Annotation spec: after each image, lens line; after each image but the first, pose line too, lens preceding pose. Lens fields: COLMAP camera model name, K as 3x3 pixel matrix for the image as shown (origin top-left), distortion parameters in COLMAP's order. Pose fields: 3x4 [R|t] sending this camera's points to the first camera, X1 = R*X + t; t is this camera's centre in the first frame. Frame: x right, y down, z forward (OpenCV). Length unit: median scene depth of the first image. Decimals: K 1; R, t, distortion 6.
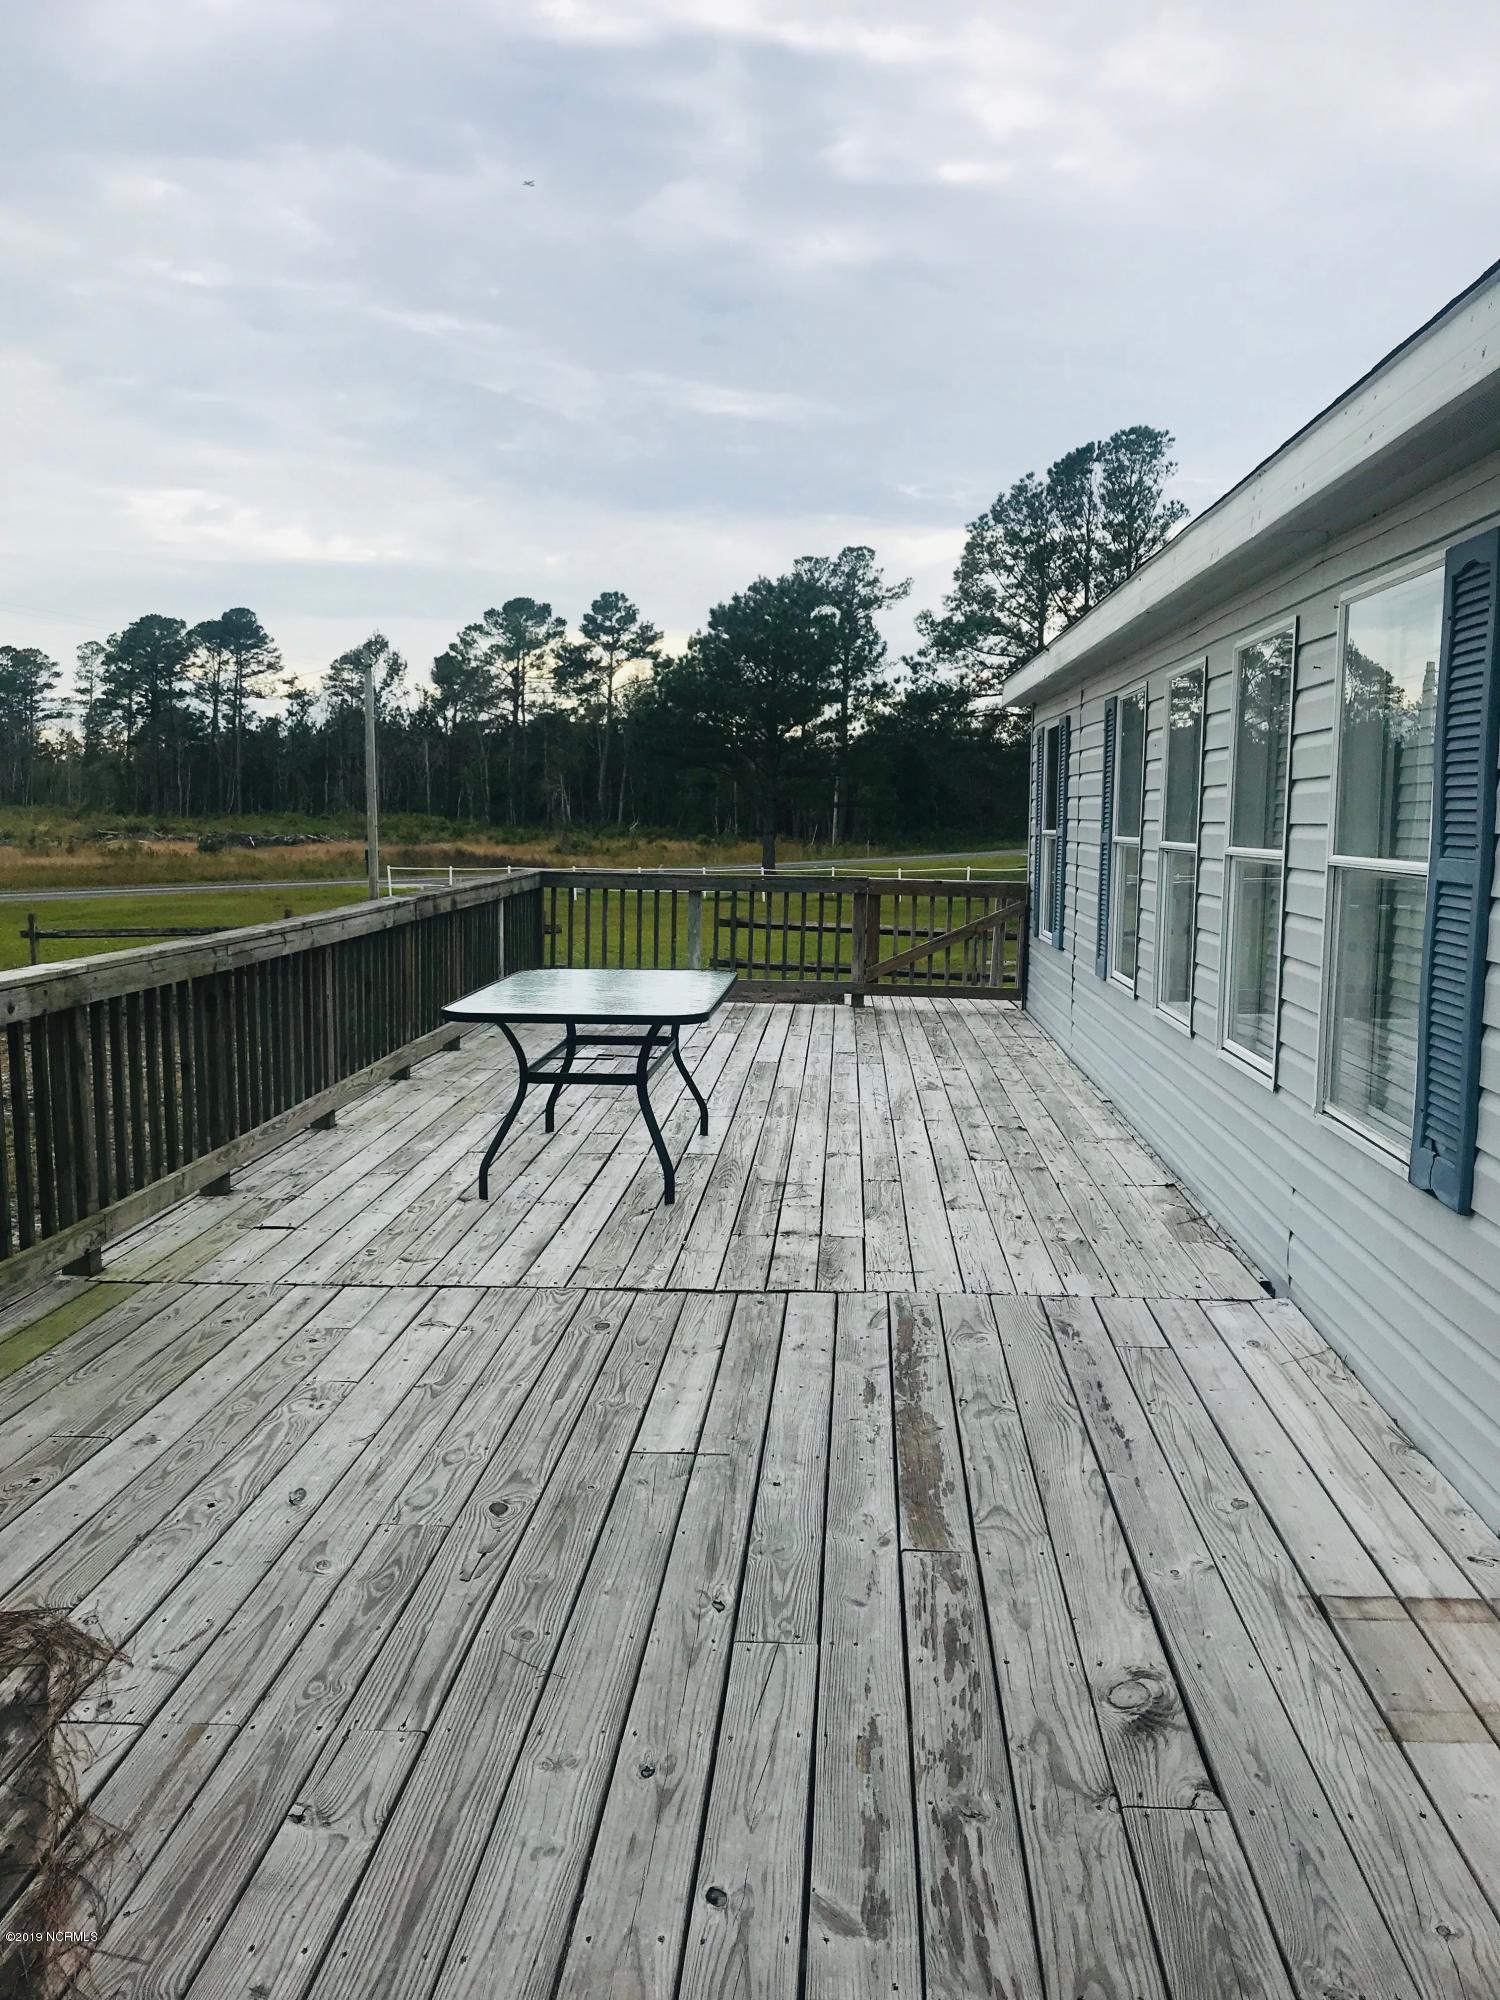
lens RADIAL K [[1660.4, 0, 750.0], [0, 1660.4, 1000.0], [0, 0, 1]] dist [0.073732, -0.105631]
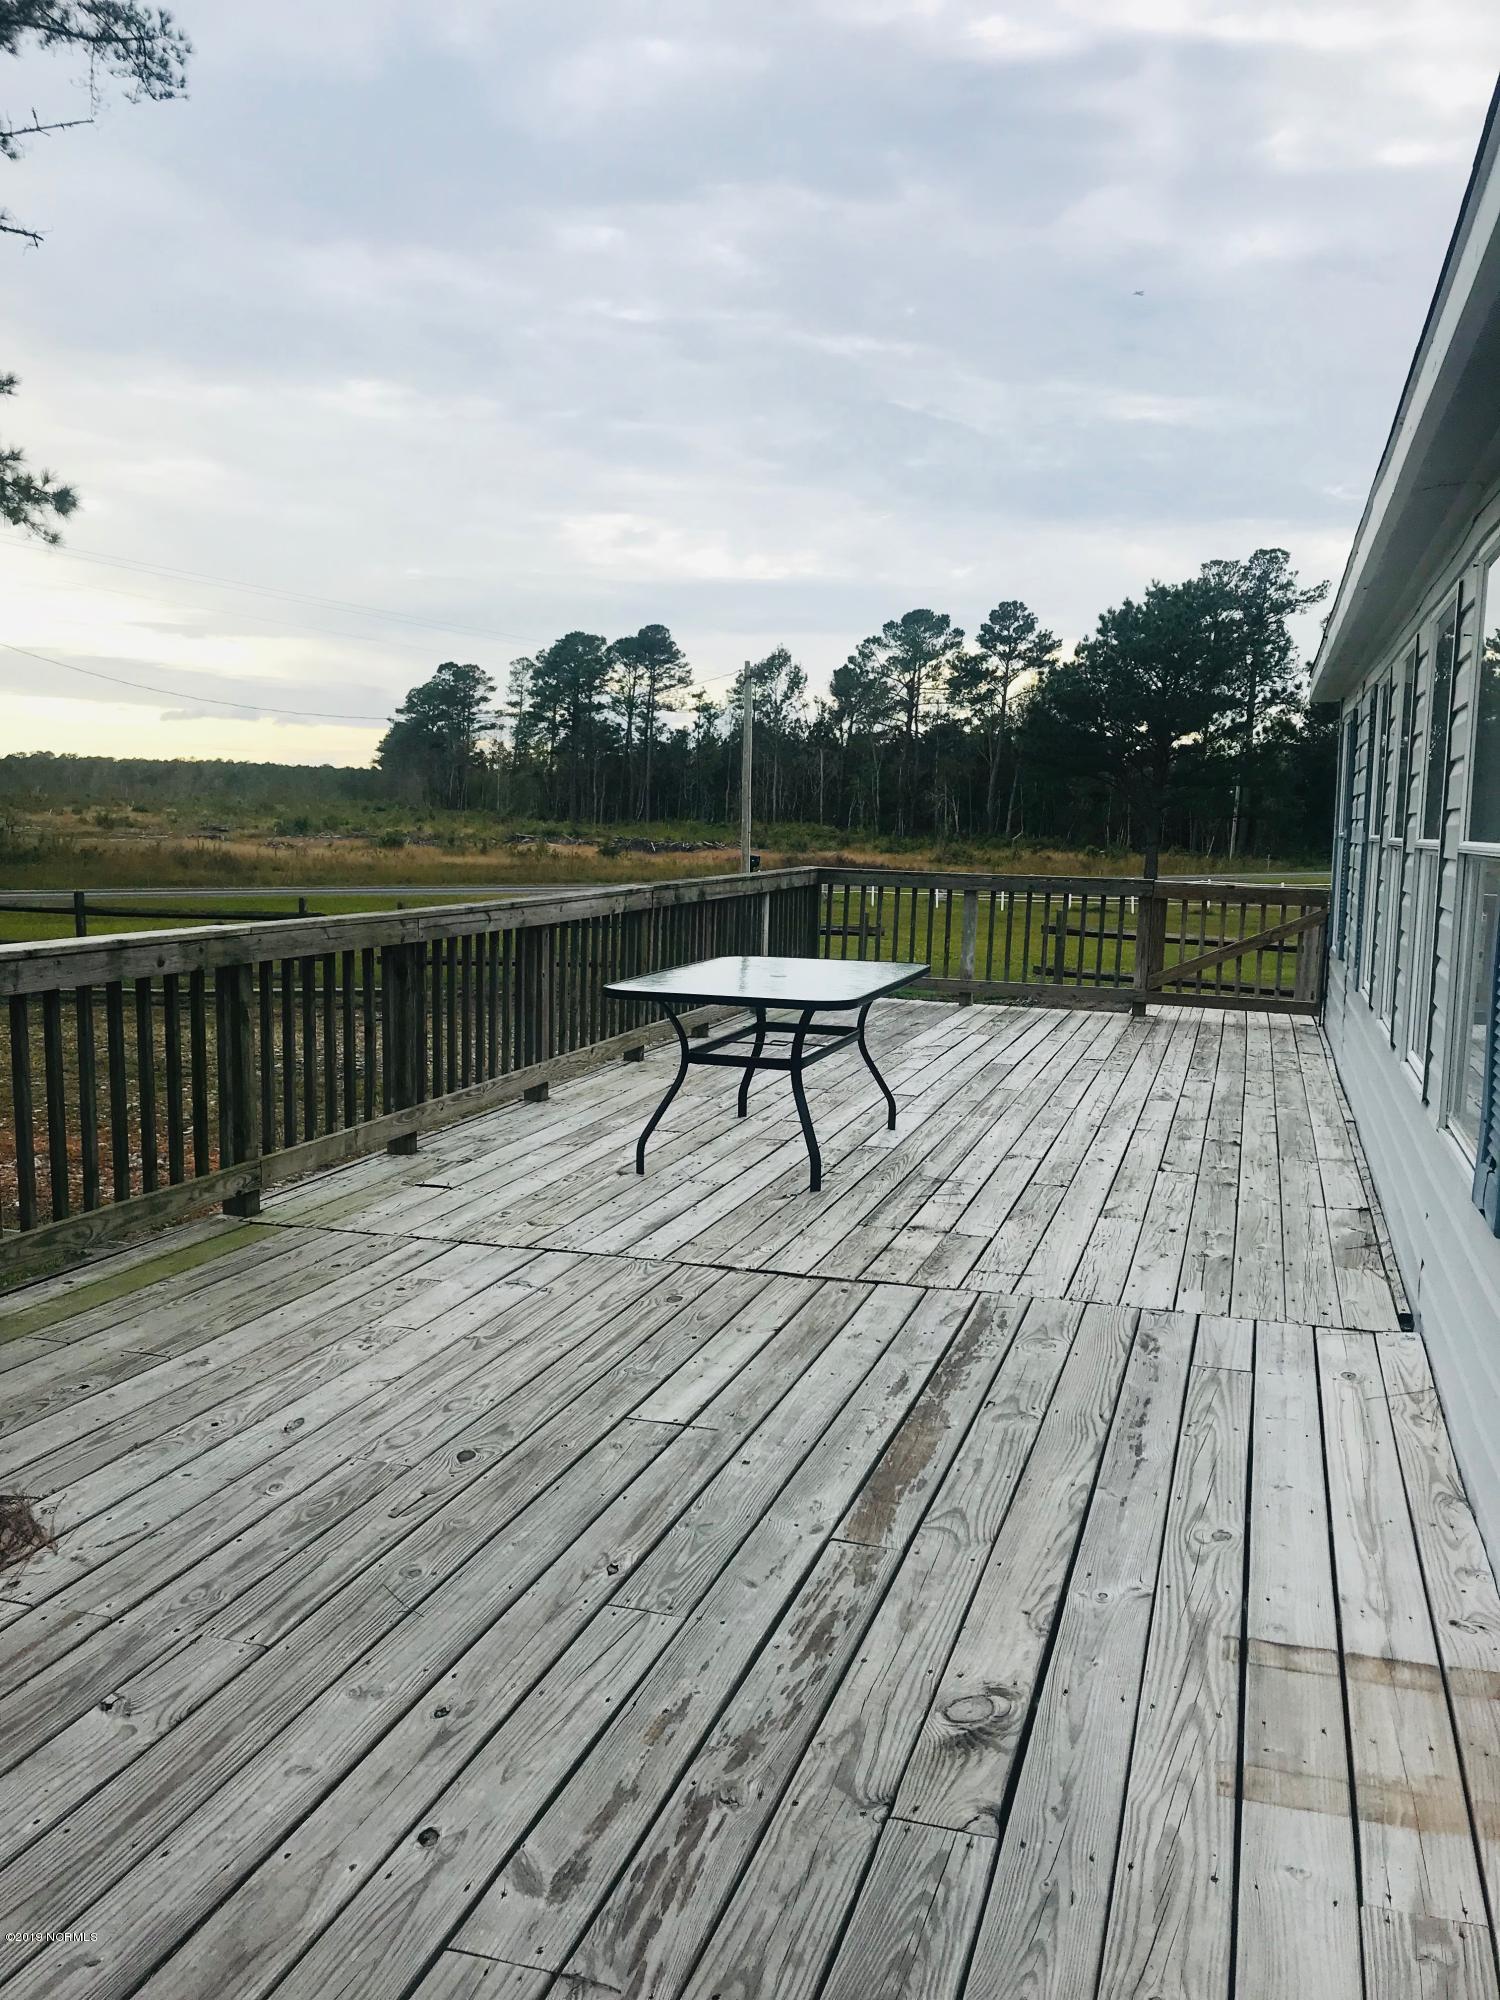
lens RADIAL K [[1653.7, 0, 750.0], [0, 1653.7, 1000.0], [0, 0, 1]] dist [0.071458, -0.118156]
pose [[0.970662, 0.039485, -0.237185, 0.151475], [-0.041073, 0.999155, -0.001752, 0.012494], [0.236915, 0.011442, 0.971463, 0.030497]]
